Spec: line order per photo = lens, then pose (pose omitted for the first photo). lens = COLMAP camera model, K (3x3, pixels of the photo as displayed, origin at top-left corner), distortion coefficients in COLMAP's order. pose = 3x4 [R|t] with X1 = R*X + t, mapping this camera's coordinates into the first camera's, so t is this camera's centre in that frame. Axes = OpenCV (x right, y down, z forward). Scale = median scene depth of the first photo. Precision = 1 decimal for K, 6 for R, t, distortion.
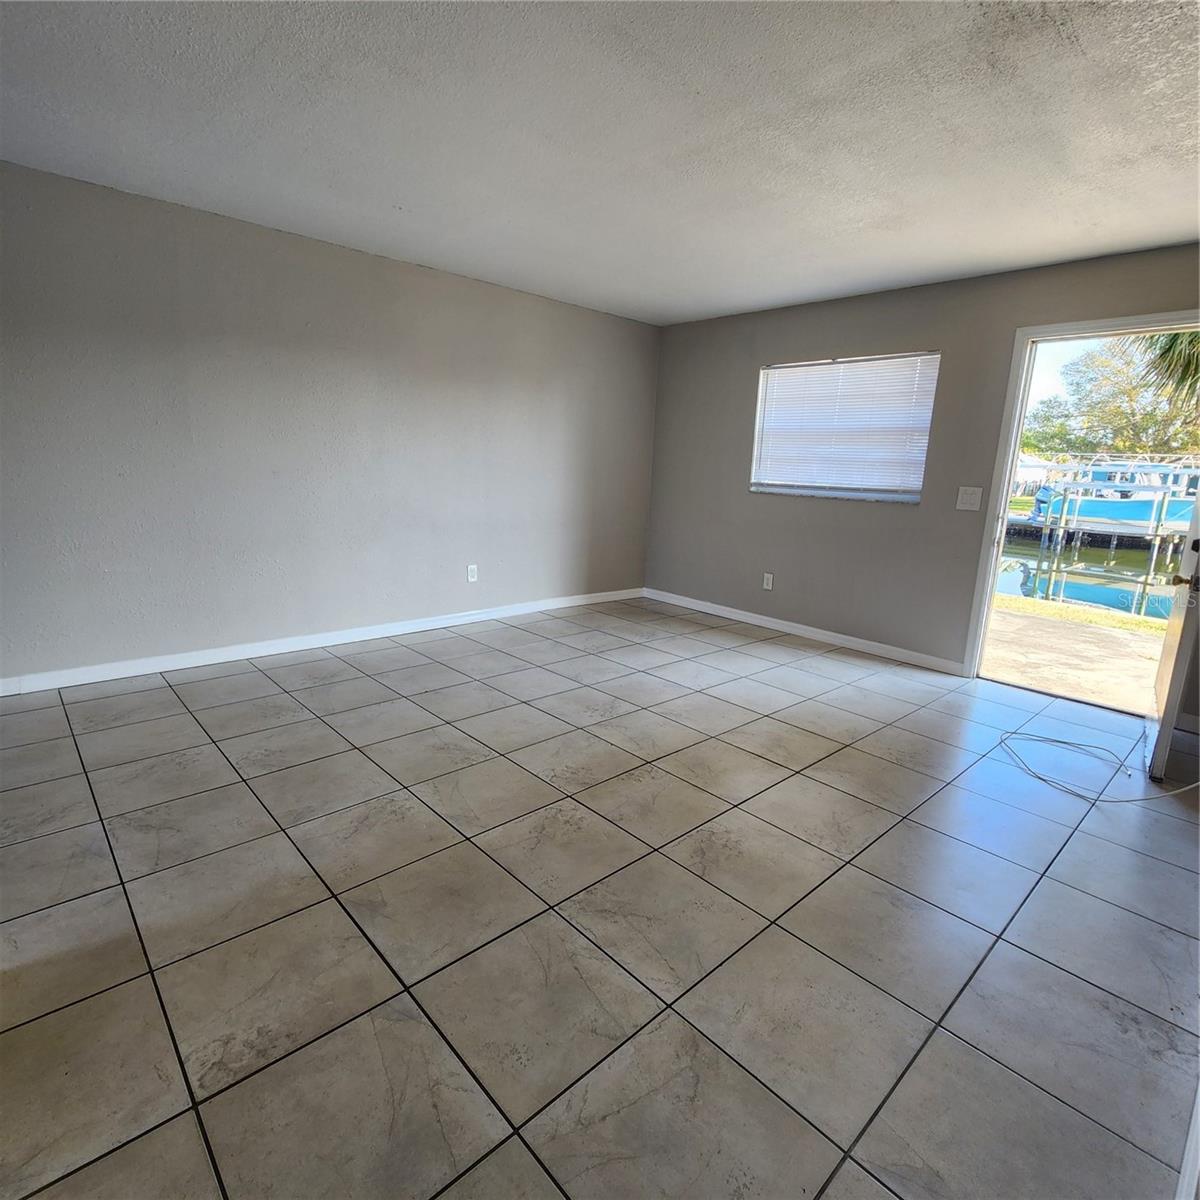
lens RADIAL K [[650.0, 0, 599.2], [0, 650.0, 594.6], [0, 0, 1]] dist [0.005330, -0.004447]
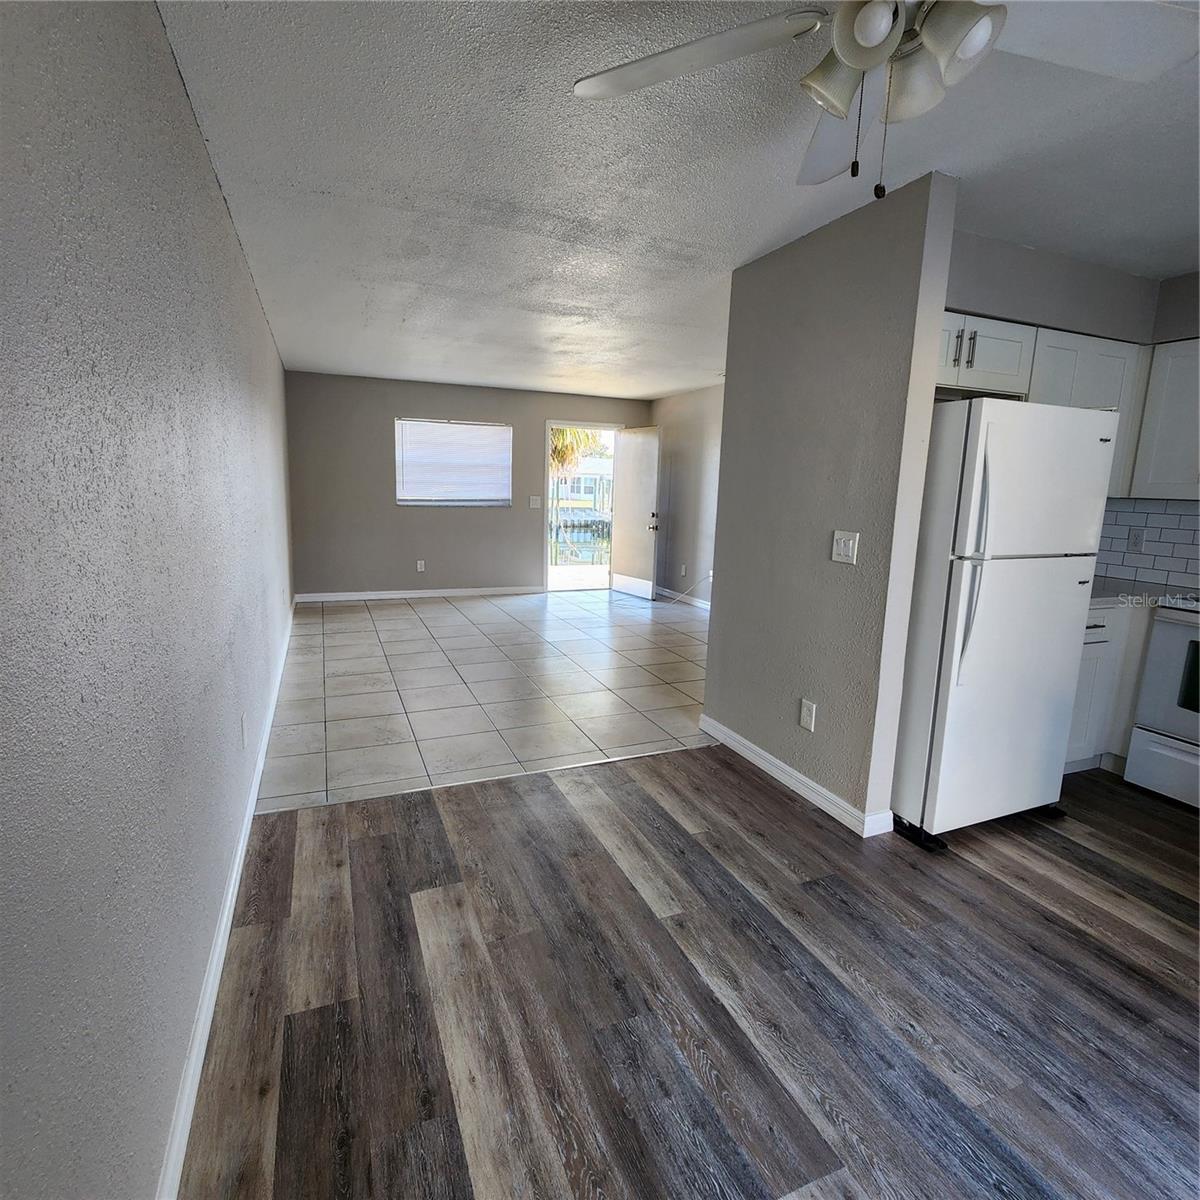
lens RADIAL K [[650.0, 0, 601.7], [0, 650.0, 589.9], [0, 0, 1]] dist [0.005330, -0.004447]
pose [[0.338371, -0.182429, 0.923160, -0.170645], [0.179225, 0.975564, 0.127093, -0.014444], [-0.923788, 0.122449, 0.362798, 0.019535]]
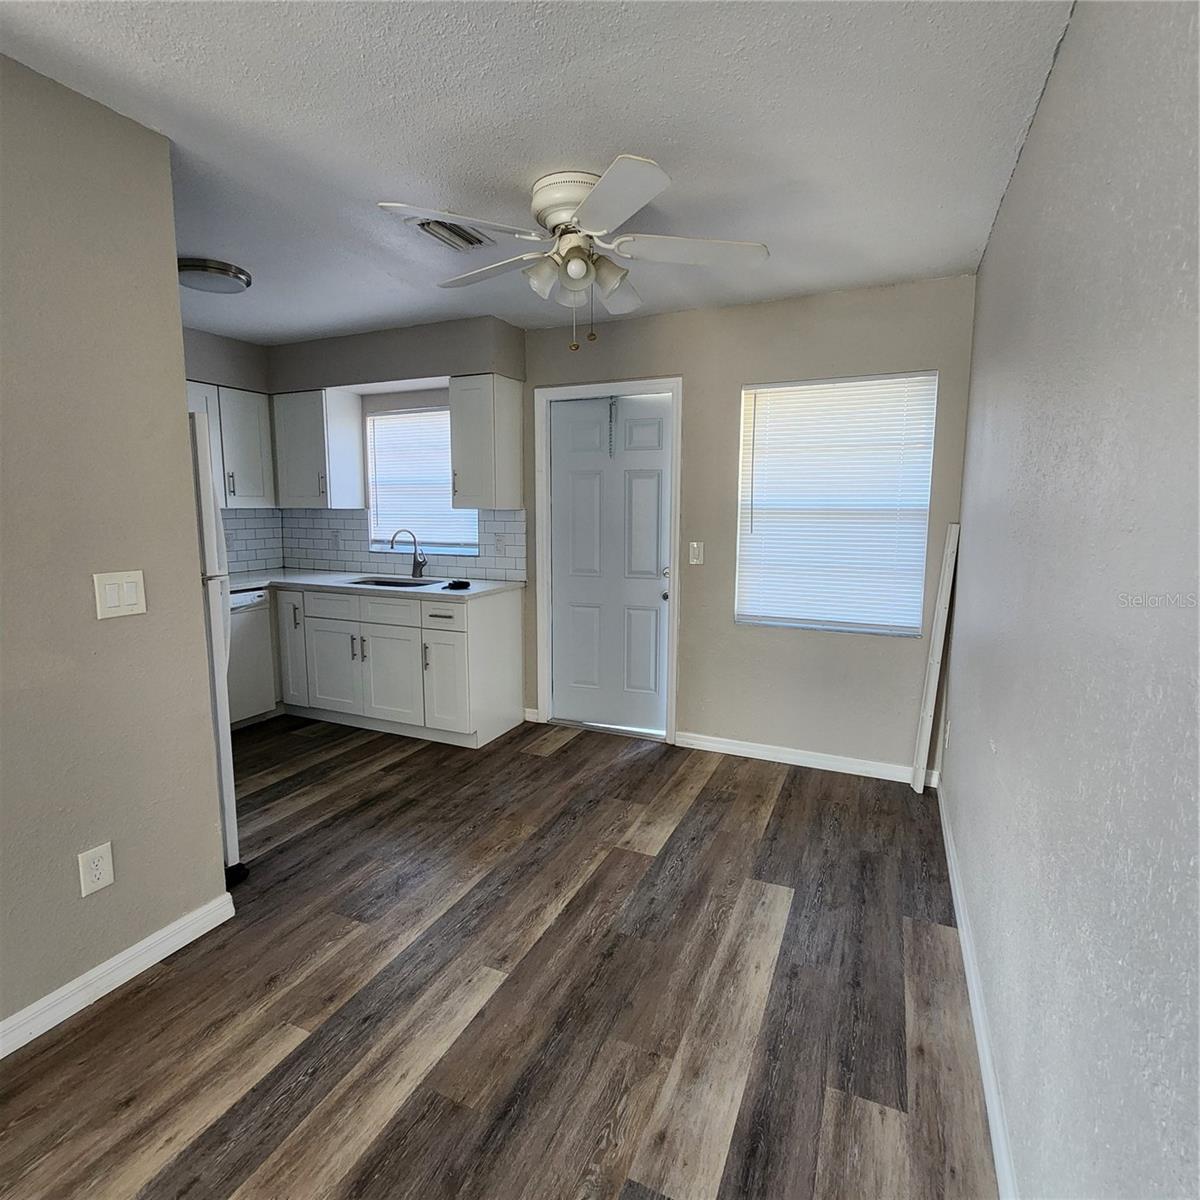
lens RADIAL K [[650.0, 0, 587.4], [0, 650.0, 599.8], [0, 0, 1]] dist [0.005330, -0.004447]
pose [[-0.924067, 0.011172, -0.382066, -0.092278], [-0.118862, 0.941614, 0.315015, -0.027371], [0.363278, 0.336509, -0.868787, 0.091563]]
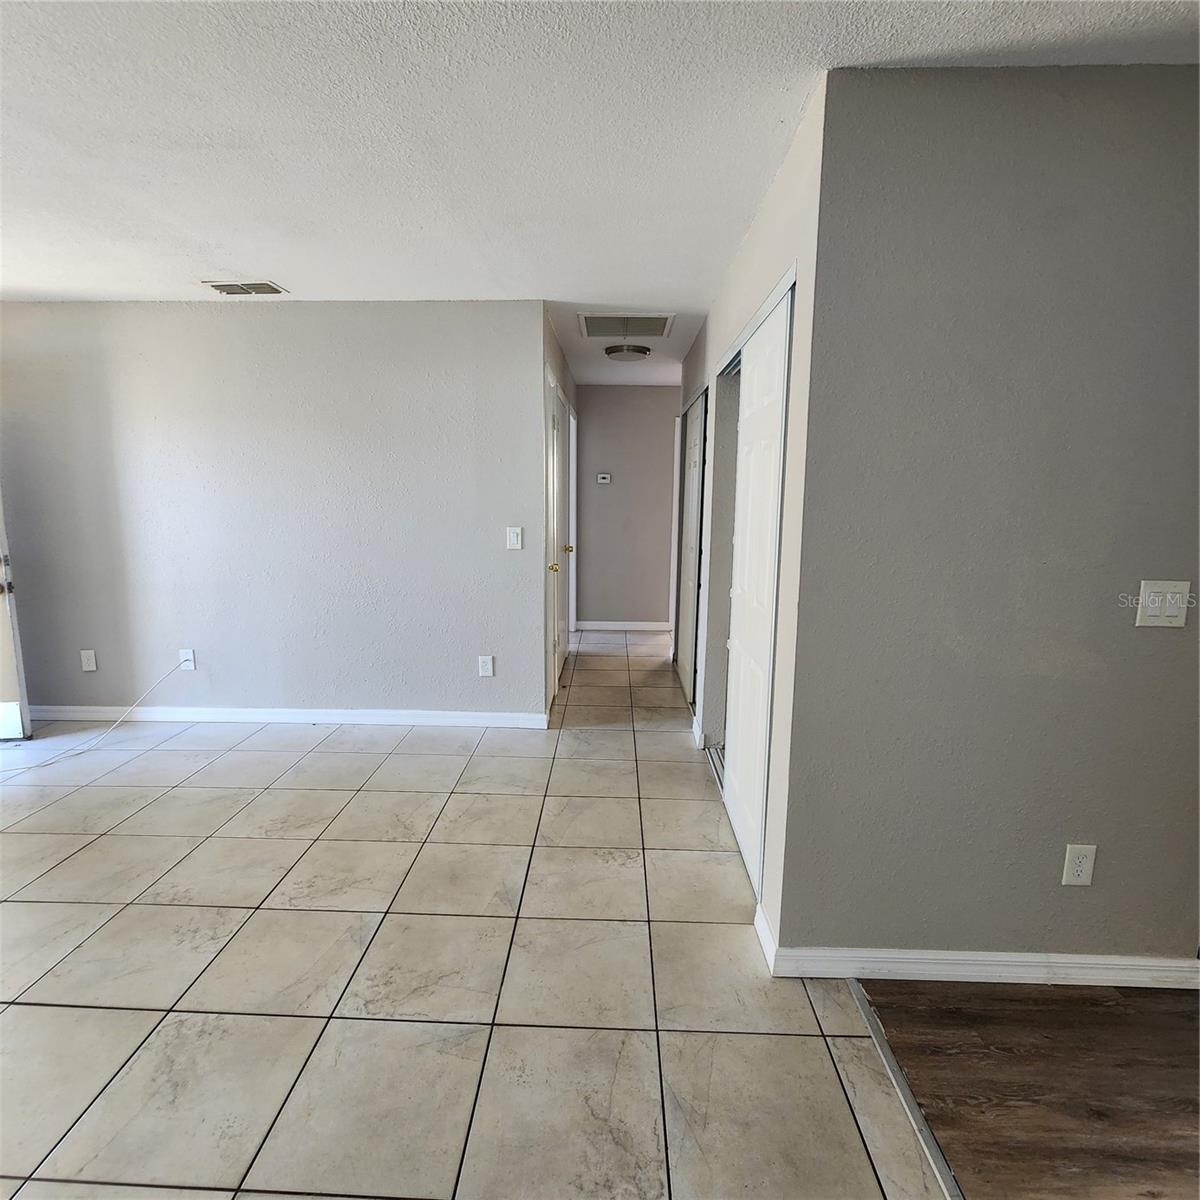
lens RADIAL K [[650.0, 0, 599.2], [0, 650.0, 590.6], [0, 0, 1]] dist [0.005330, -0.004447]
pose [[-0.713785, -0.155057, 0.682985, -0.078067], [0.105002, 0.940470, 0.323250, -0.028751], [-0.692449, 0.302446, -0.655012, 0.095295]]
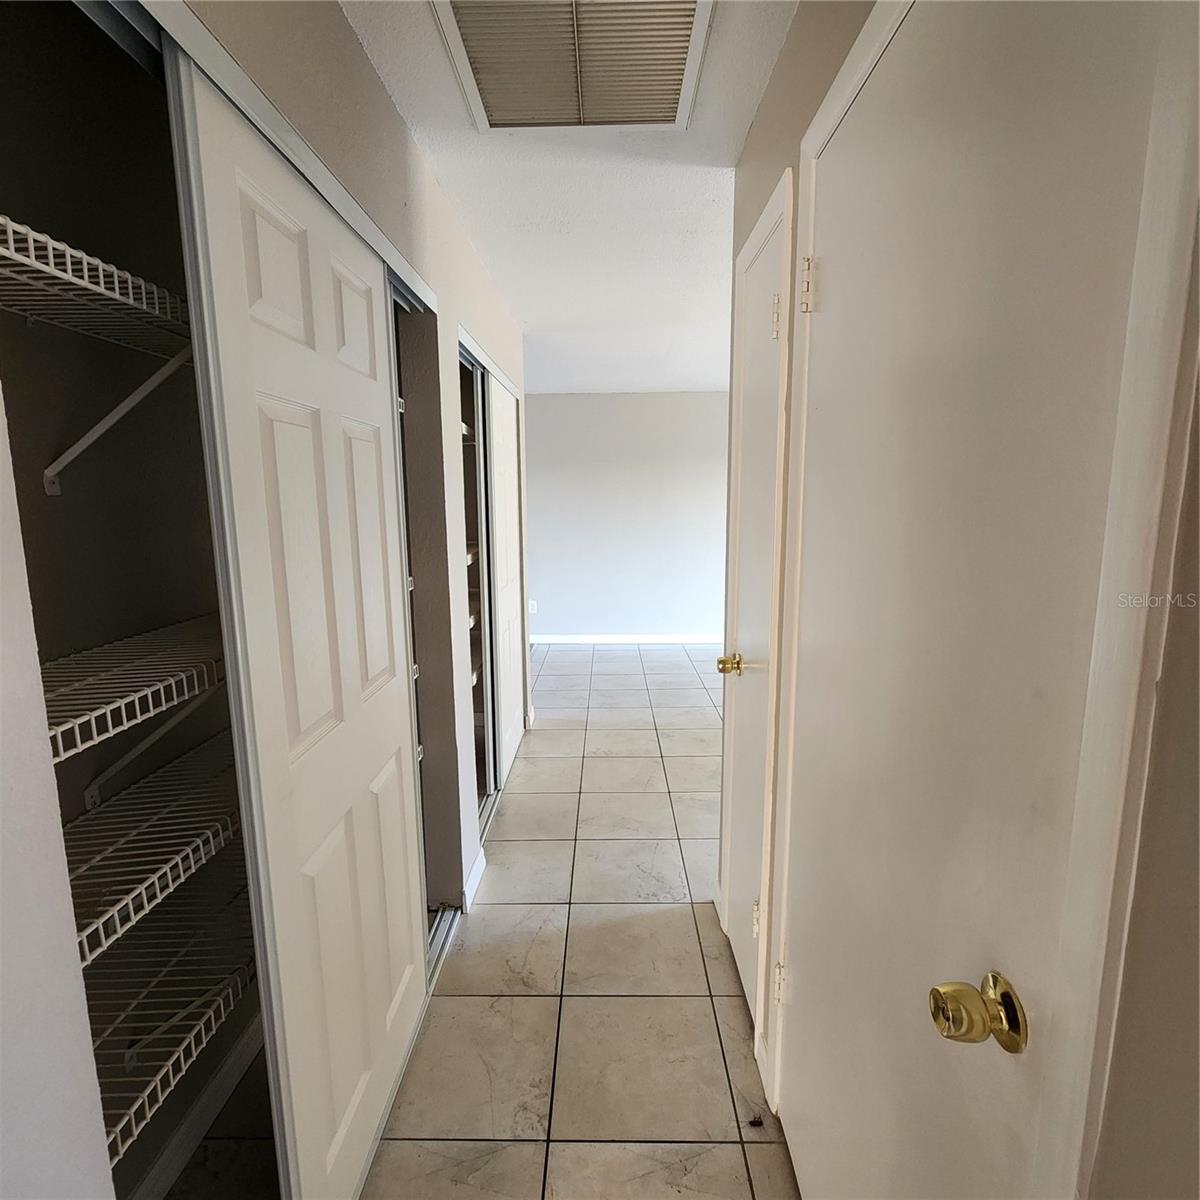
lens RADIAL K [[650.0, 0, 602.6], [0, 650.0, 602.1], [0, 0, 1]] dist [0.005330, -0.004447]
pose [[0.724880, 0.058959, -0.686347, 0.060435], [-0.103175, 0.994385, -0.023546, 0.006840], [0.681105, 0.087882, 0.726893, -0.048244]]
